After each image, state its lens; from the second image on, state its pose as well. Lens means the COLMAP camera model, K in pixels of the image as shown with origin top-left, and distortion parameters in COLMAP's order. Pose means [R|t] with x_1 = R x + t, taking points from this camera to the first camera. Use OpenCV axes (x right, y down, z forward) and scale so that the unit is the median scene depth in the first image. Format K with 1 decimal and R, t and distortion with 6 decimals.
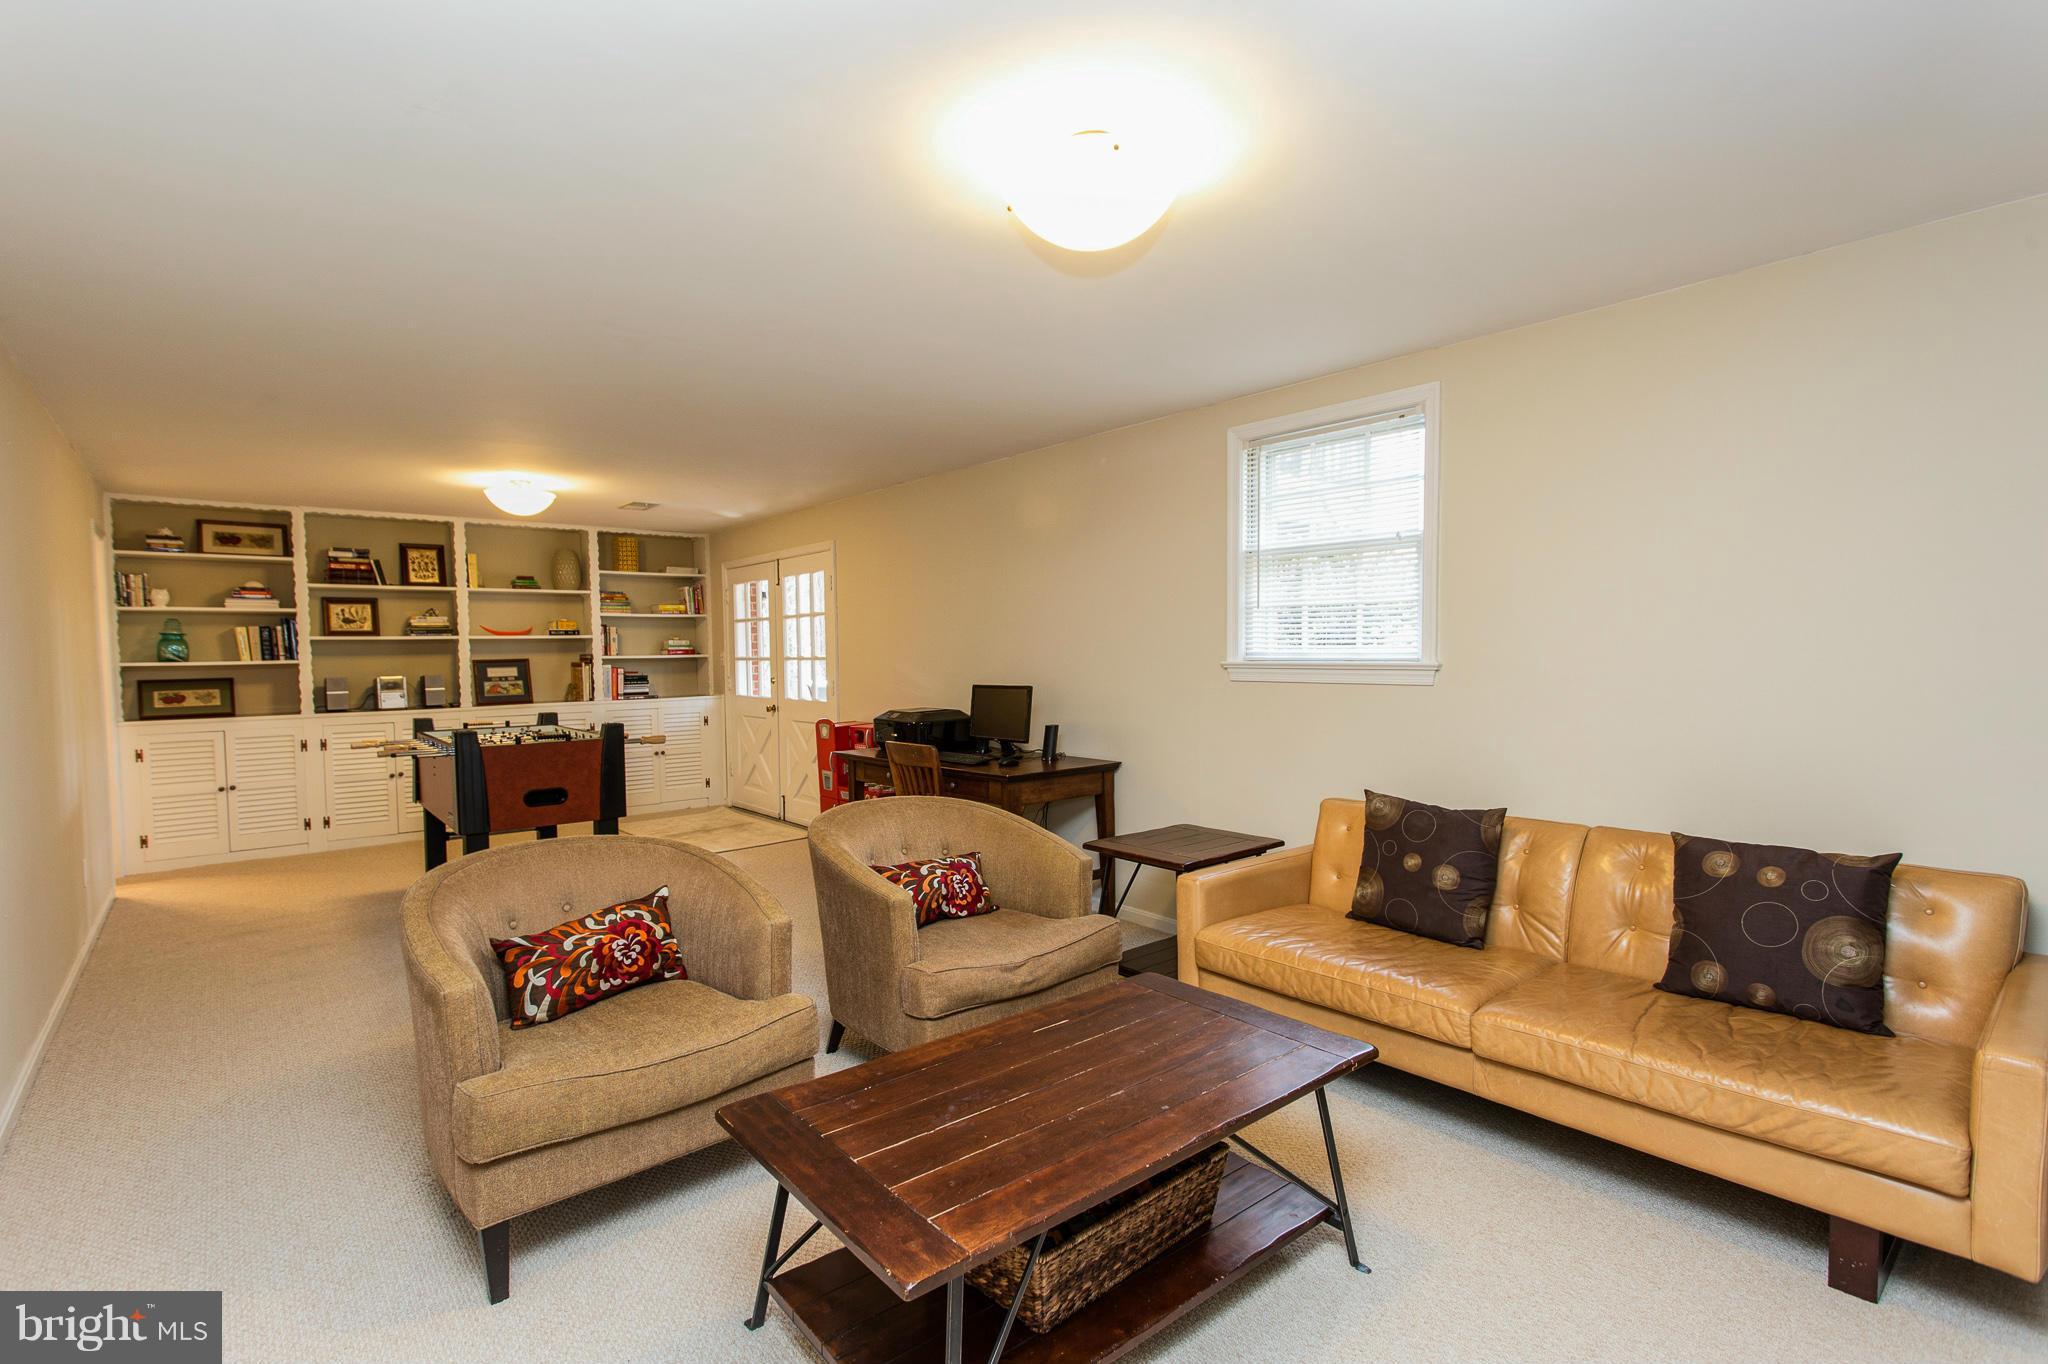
lens RADIAL K [[967.7, 0, 1017.8], [0, 967.7, 696.0], [0, 0, 1]] dist [0.002259, 0.001215]
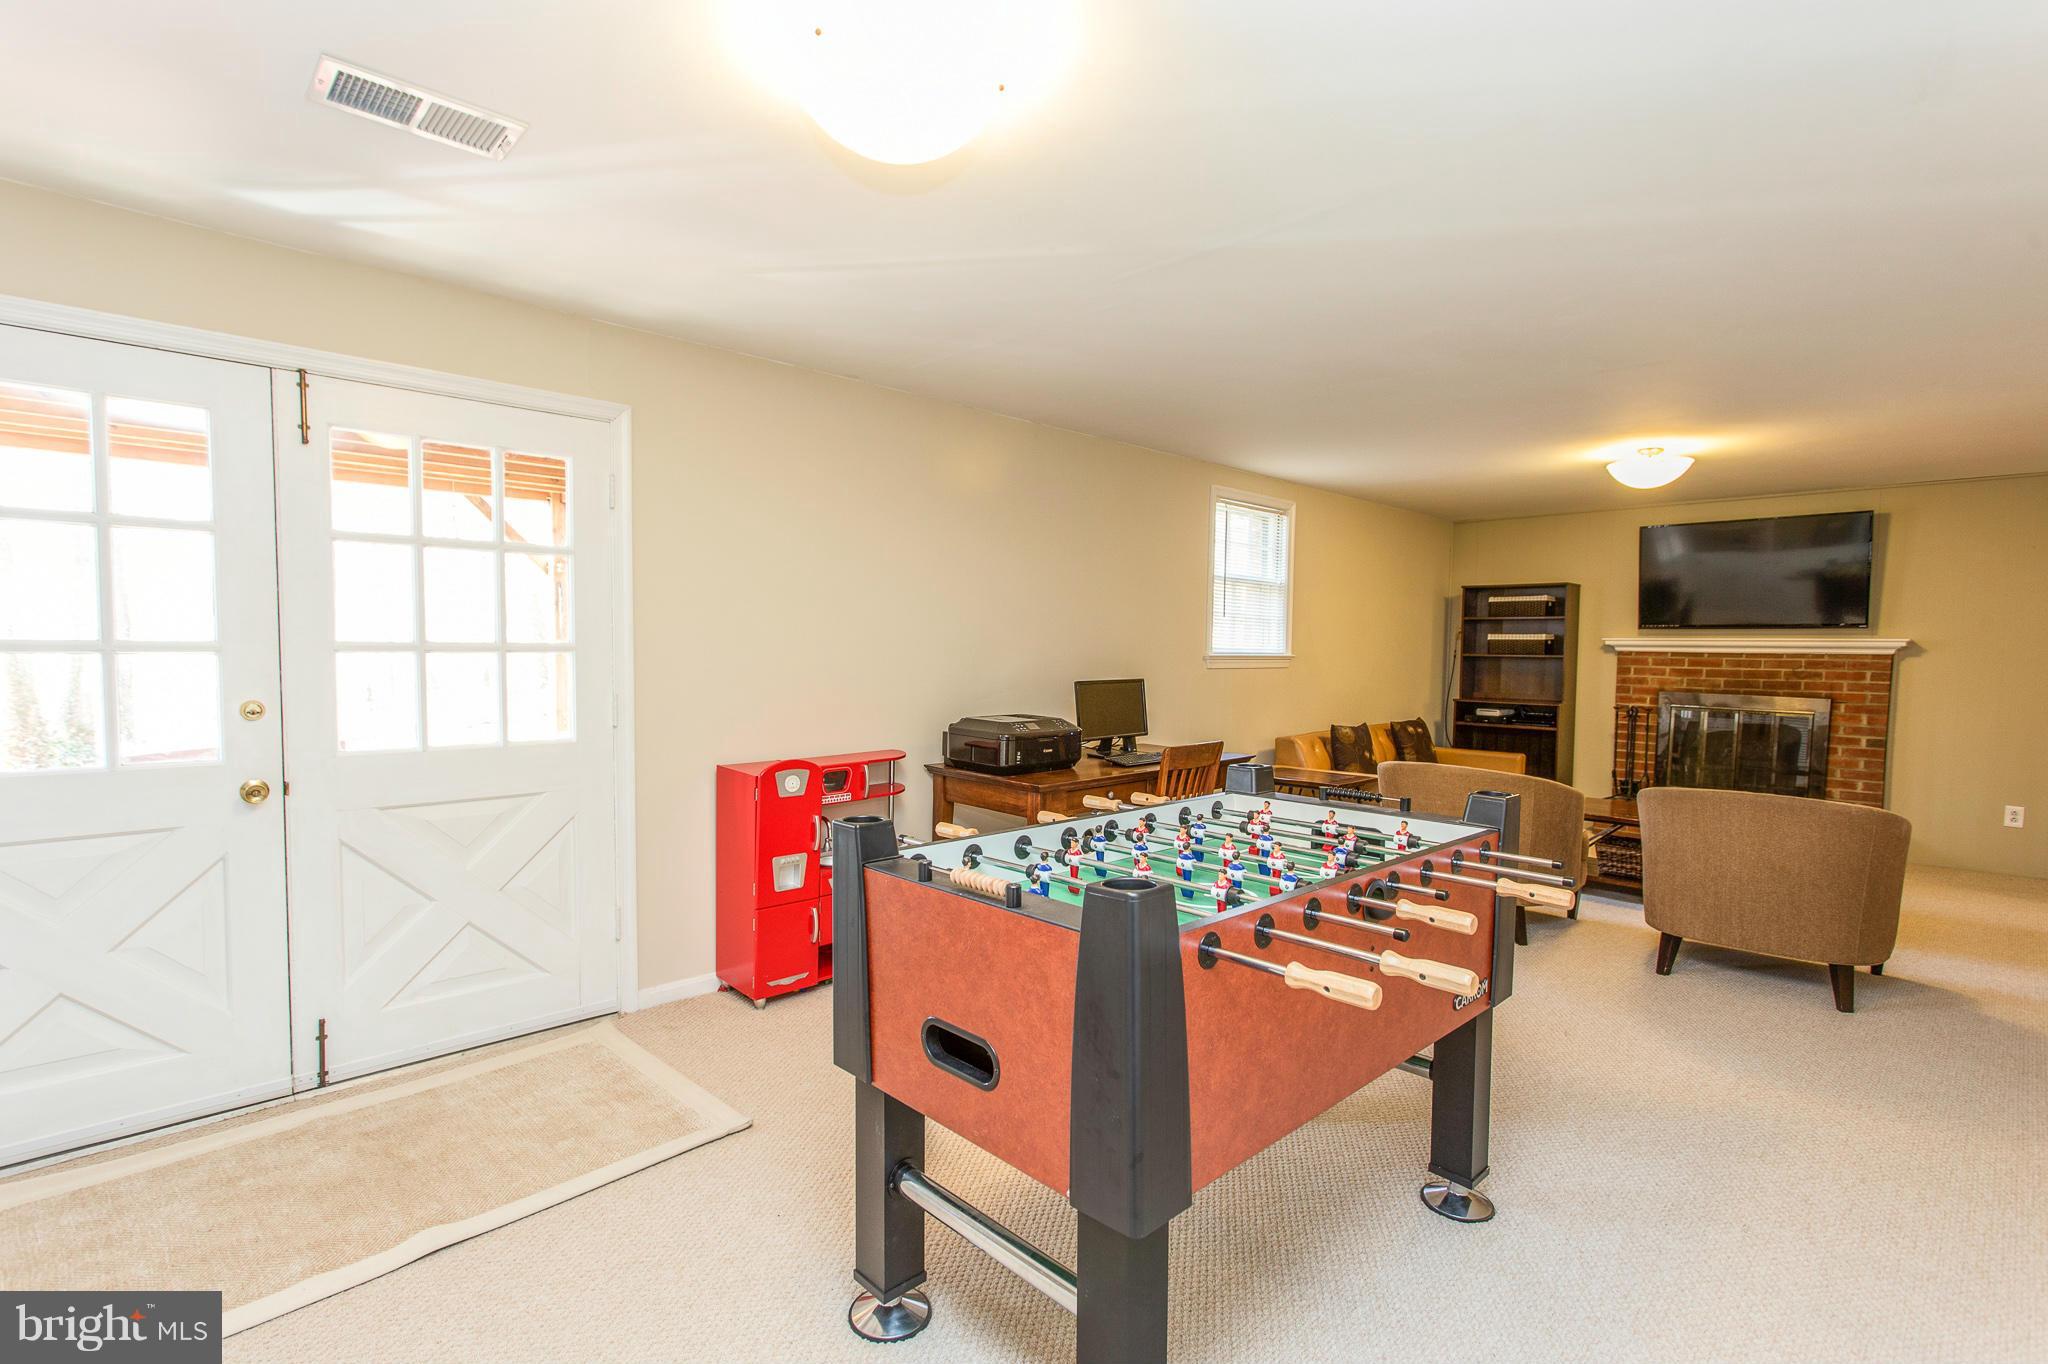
lens RADIAL K [[967.7, 0, 1017.8], [0, 967.7, 696.0], [0, 0, 1]] dist [0.002259, 0.001215]
pose [[-0.074898, -0.039652, 0.996403, -0.925358], [0.038118, 0.998365, 0.042595, -0.037509], [-0.996462, 0.041171, -0.073264, 1.119071]]
